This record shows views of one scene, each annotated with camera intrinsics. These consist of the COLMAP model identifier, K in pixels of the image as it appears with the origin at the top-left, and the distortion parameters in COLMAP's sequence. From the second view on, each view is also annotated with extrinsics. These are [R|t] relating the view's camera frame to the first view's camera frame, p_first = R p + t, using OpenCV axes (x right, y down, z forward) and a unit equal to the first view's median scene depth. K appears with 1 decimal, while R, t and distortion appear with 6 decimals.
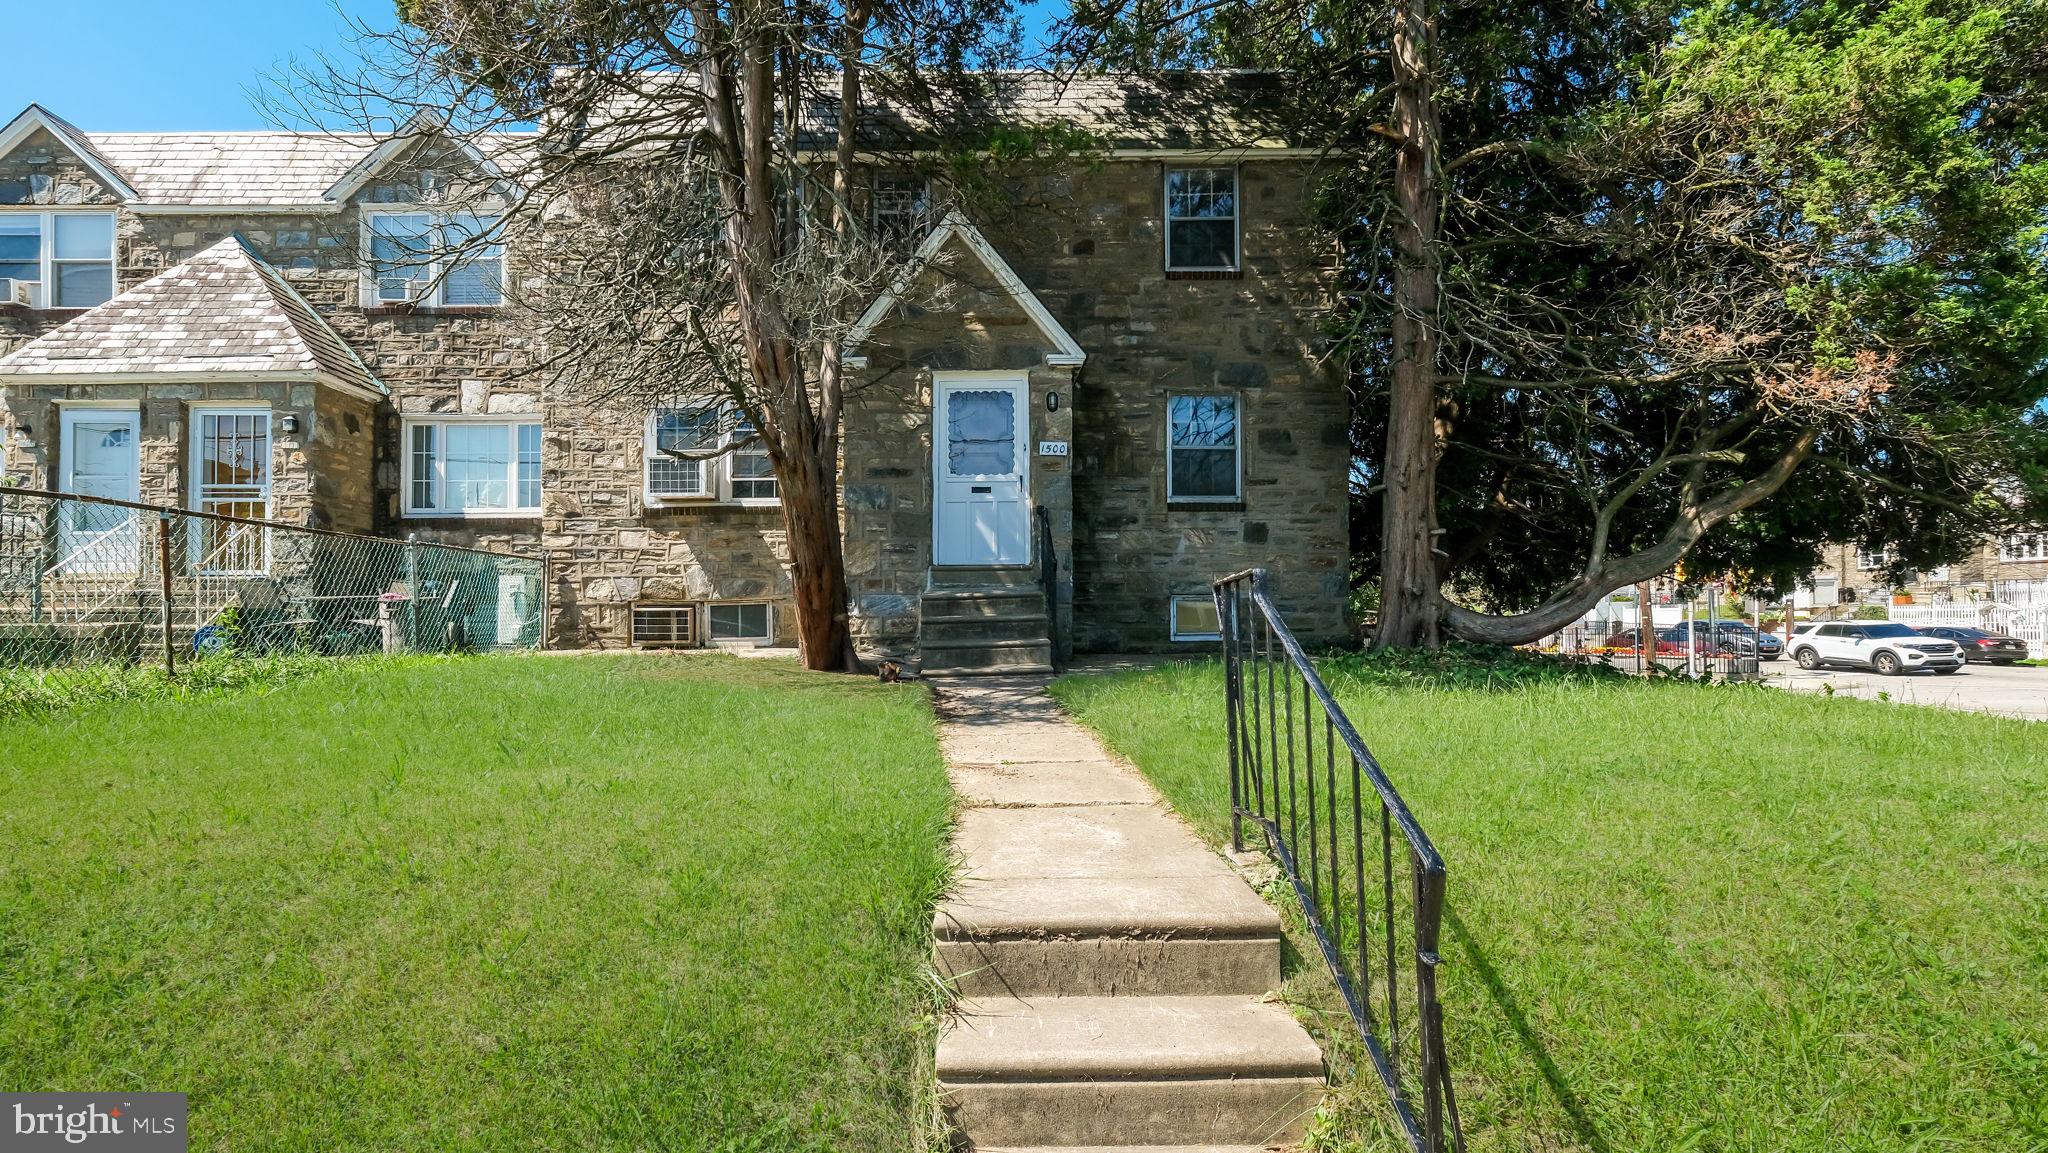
lens RADIAL K [[848.4, 0, 1003.8], [0, 848.4, 571.7], [0, 0, 1]] dist [-0.001833, -0.000161]
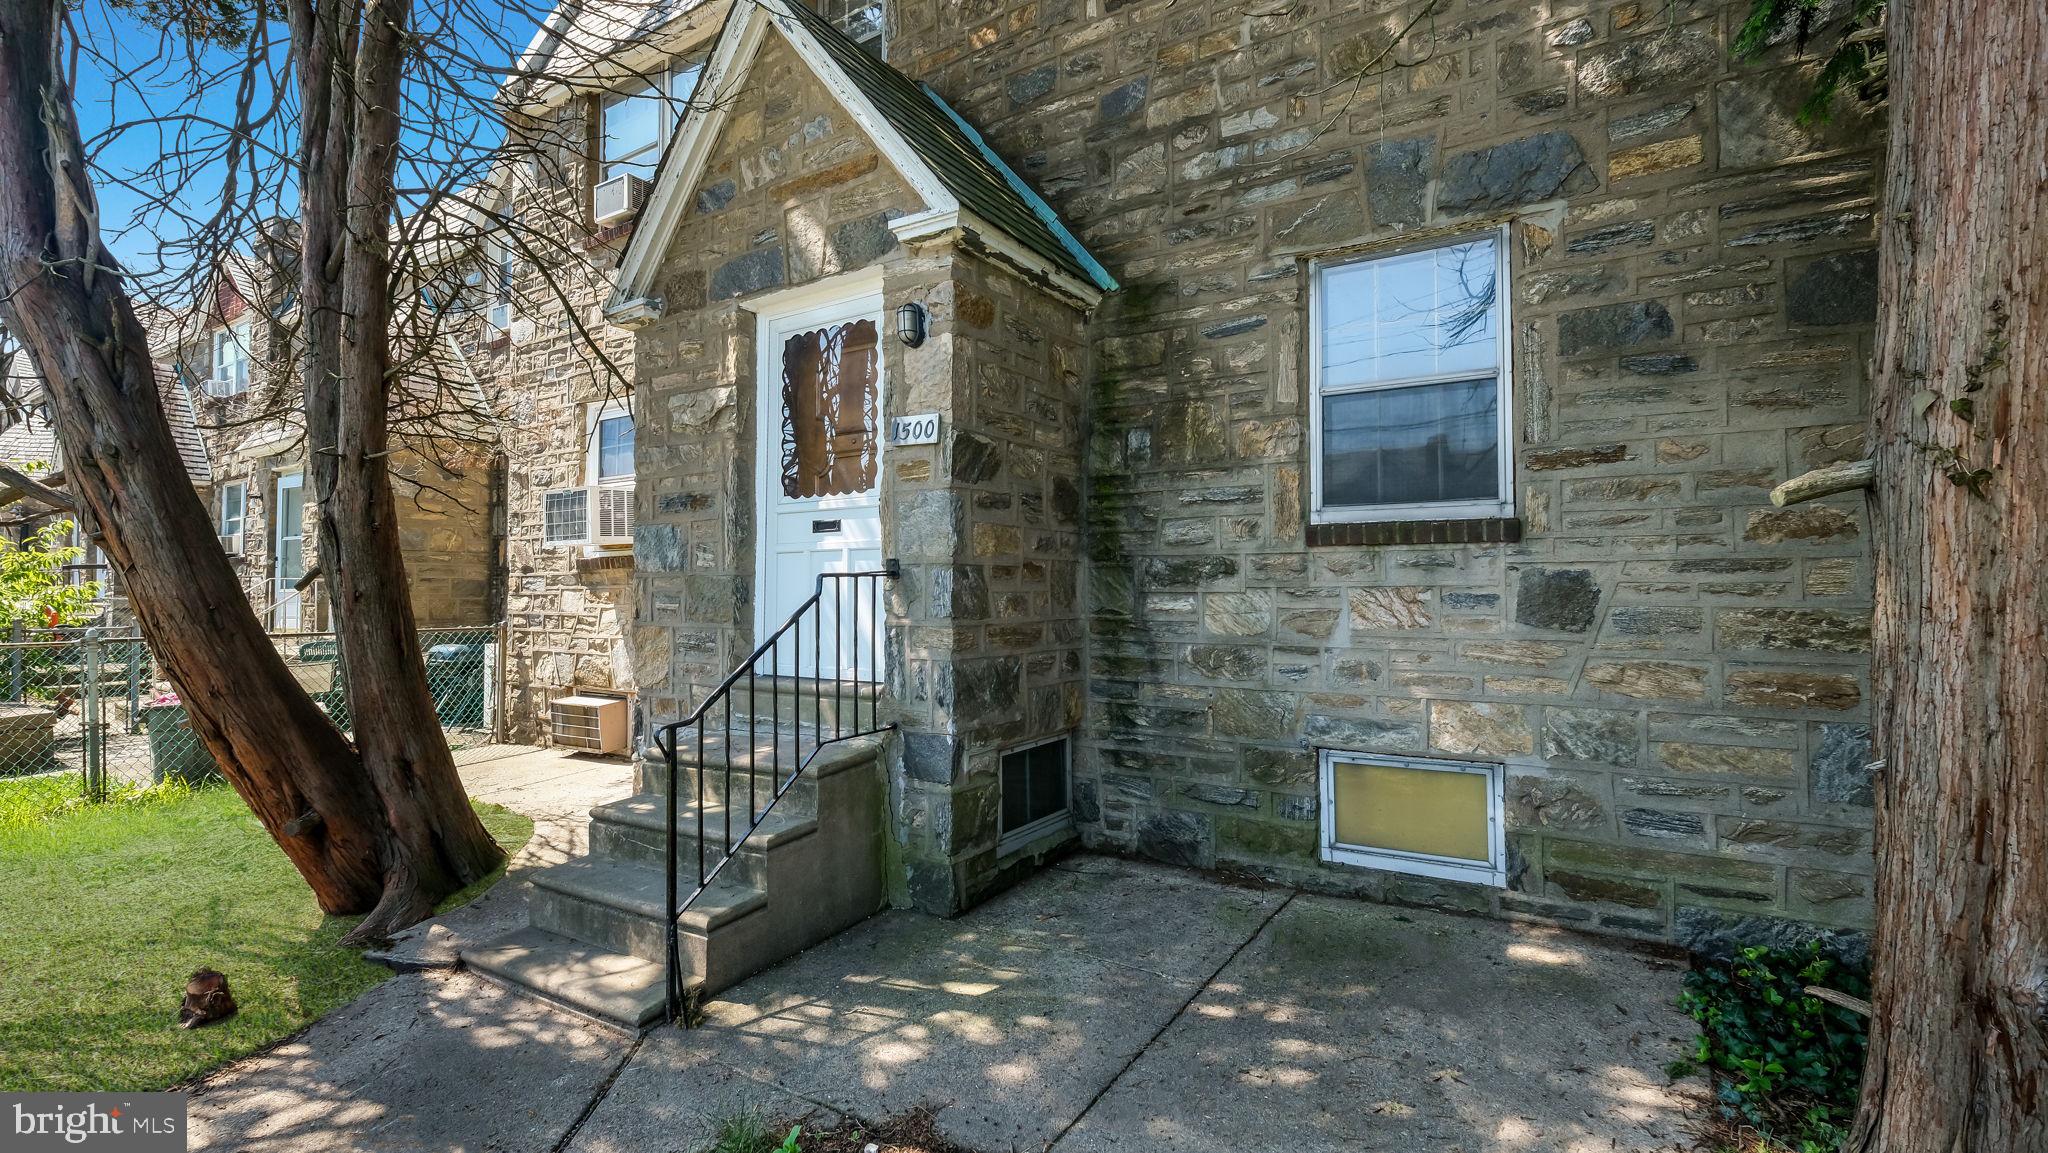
lens RADIAL K [[898.5, 0, 1015.7], [0, 898.5, 558.7], [0, 0, 1]] dist [-0.003021, -0.000218]
pose [[0.841195, -0.017538, -0.540447, 0.311074], [0.016000, 0.999844, -0.007543, -0.064063], [0.540495, -0.002302, 0.841344, 0.552599]]
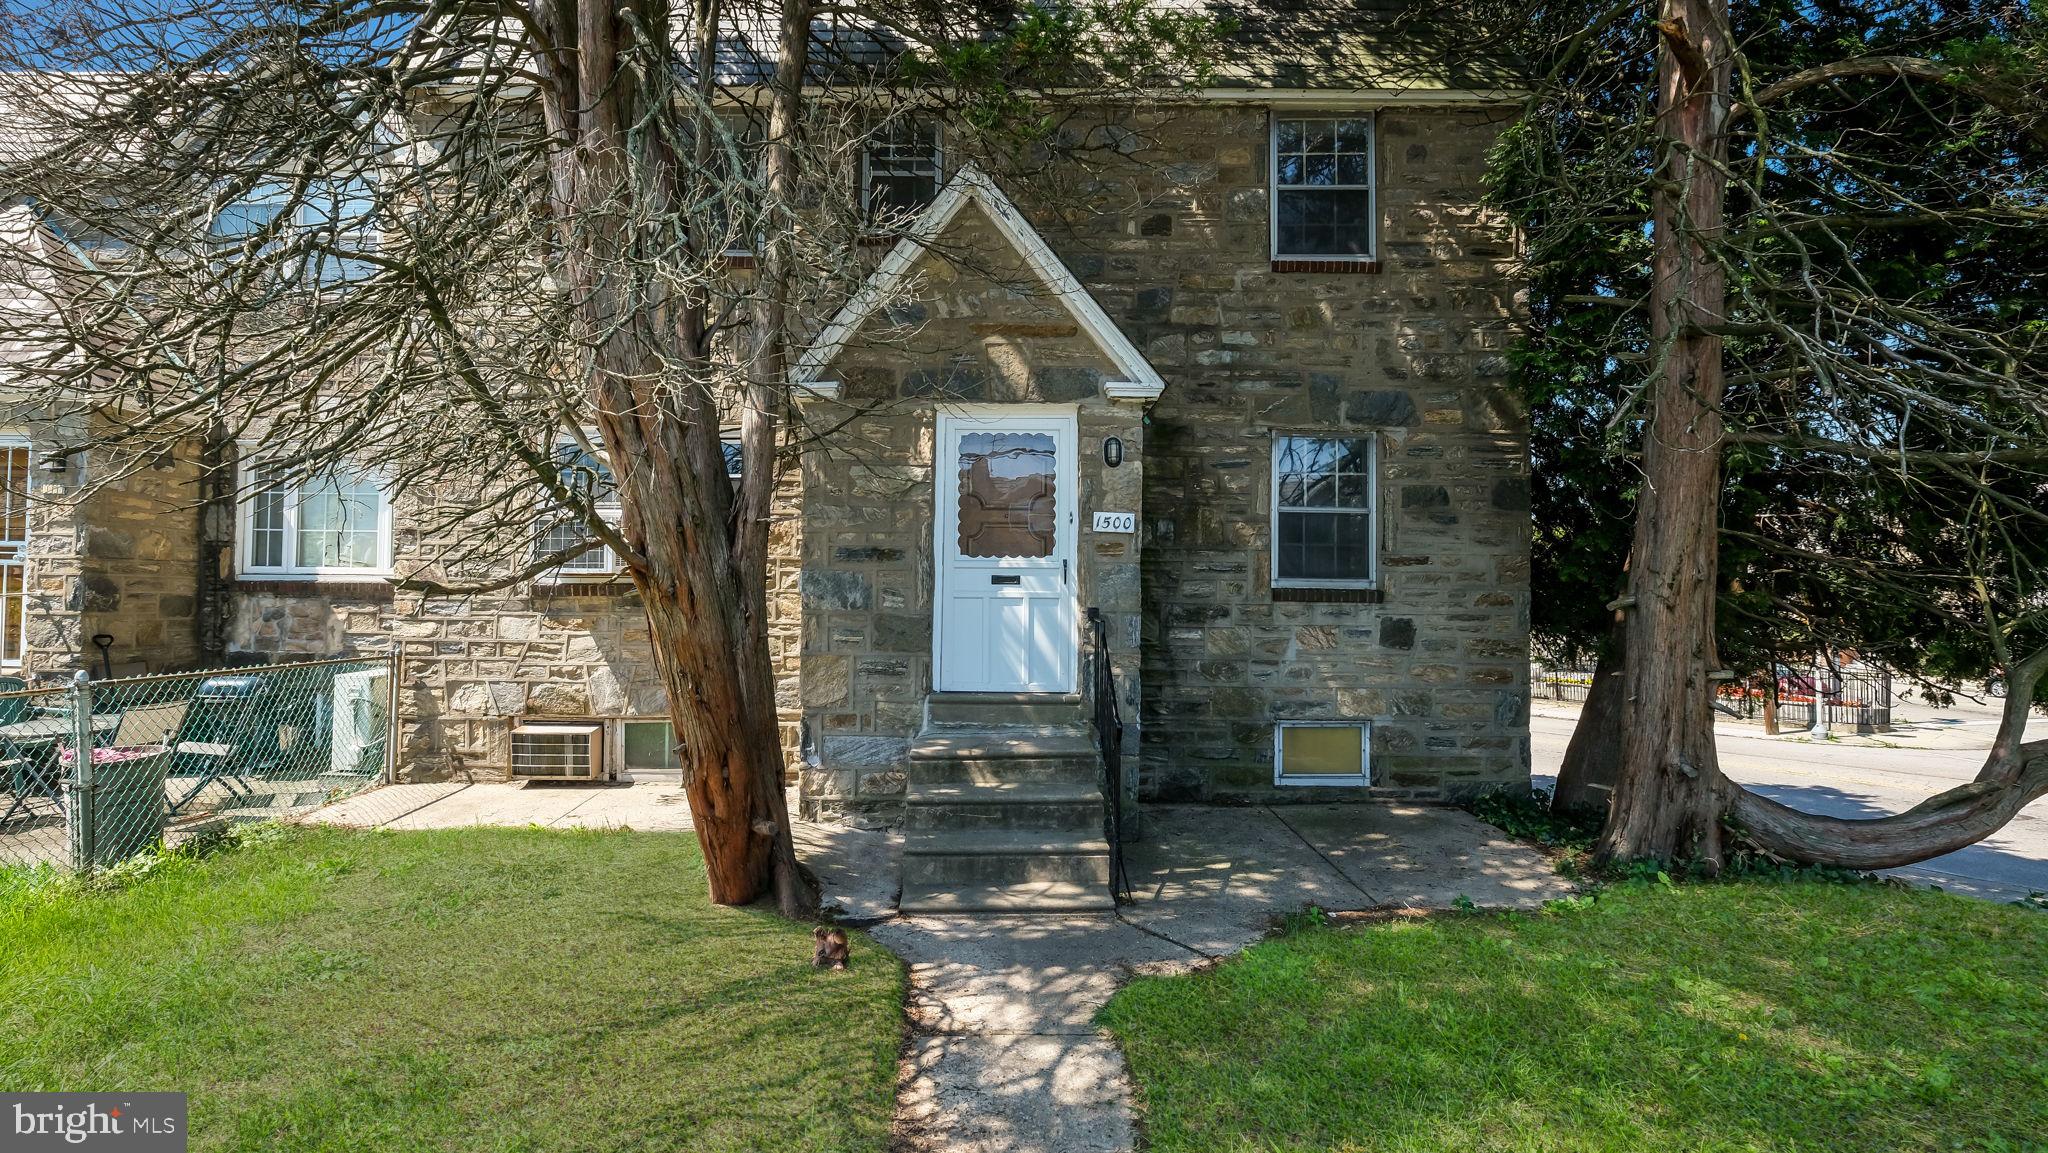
lens RADIAL K [[891.4, 0, 1031.3], [0, 891.4, 569.0], [0, 0, 1]] dist [-0.018714, 0.007776]
pose [[0.999837, 0.014621, -0.010626, 0.001163], [-0.014680, 0.999877, -0.005489, -0.090560], [0.010544, 0.005644, 0.999928, 0.260407]]
